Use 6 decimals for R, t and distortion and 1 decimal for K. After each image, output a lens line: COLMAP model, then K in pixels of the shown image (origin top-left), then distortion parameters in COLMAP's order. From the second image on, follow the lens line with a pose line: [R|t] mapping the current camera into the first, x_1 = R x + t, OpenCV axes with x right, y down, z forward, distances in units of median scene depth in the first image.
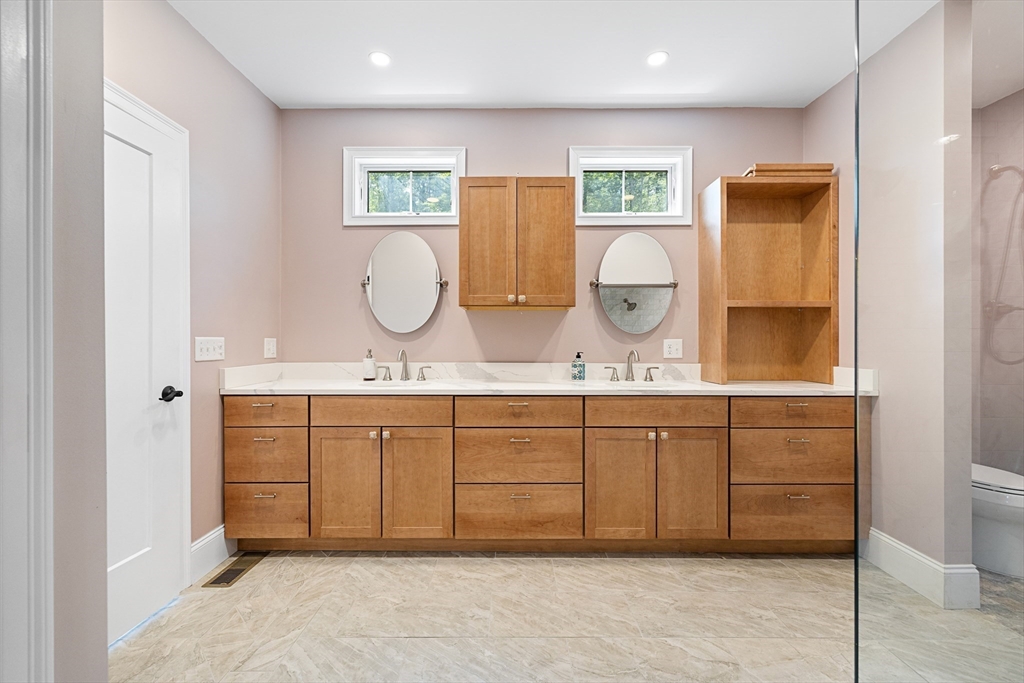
lens RADIAL K [[433.1, 0, 512.7], [0, 433.1, 342.5], [0, 0, 1]] dist [0.001339, 0.000172]
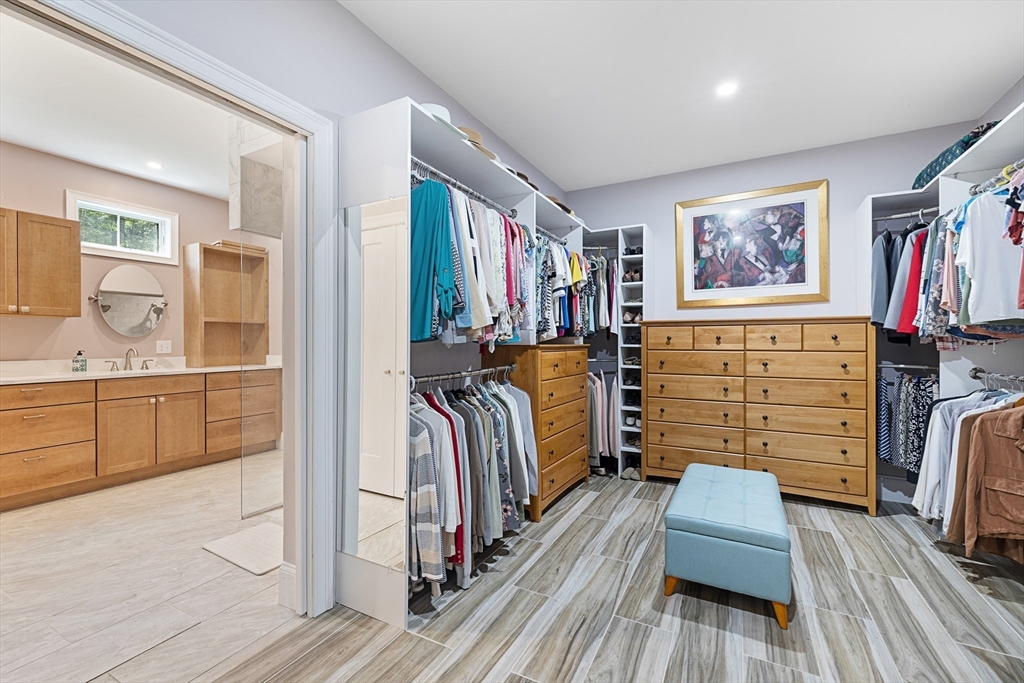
lens RADIAL K [[433.1, 0, 512.0], [0, 433.1, 340.9], [0, 0, 1]] dist [0.001339, 0.000172]
pose [[0.478093, -0.003384, 0.878303, -0.410669], [0.003401, 0.999992, 0.002002, -0.005833], [-0.878303, 0.002030, 0.478100, -0.852394]]
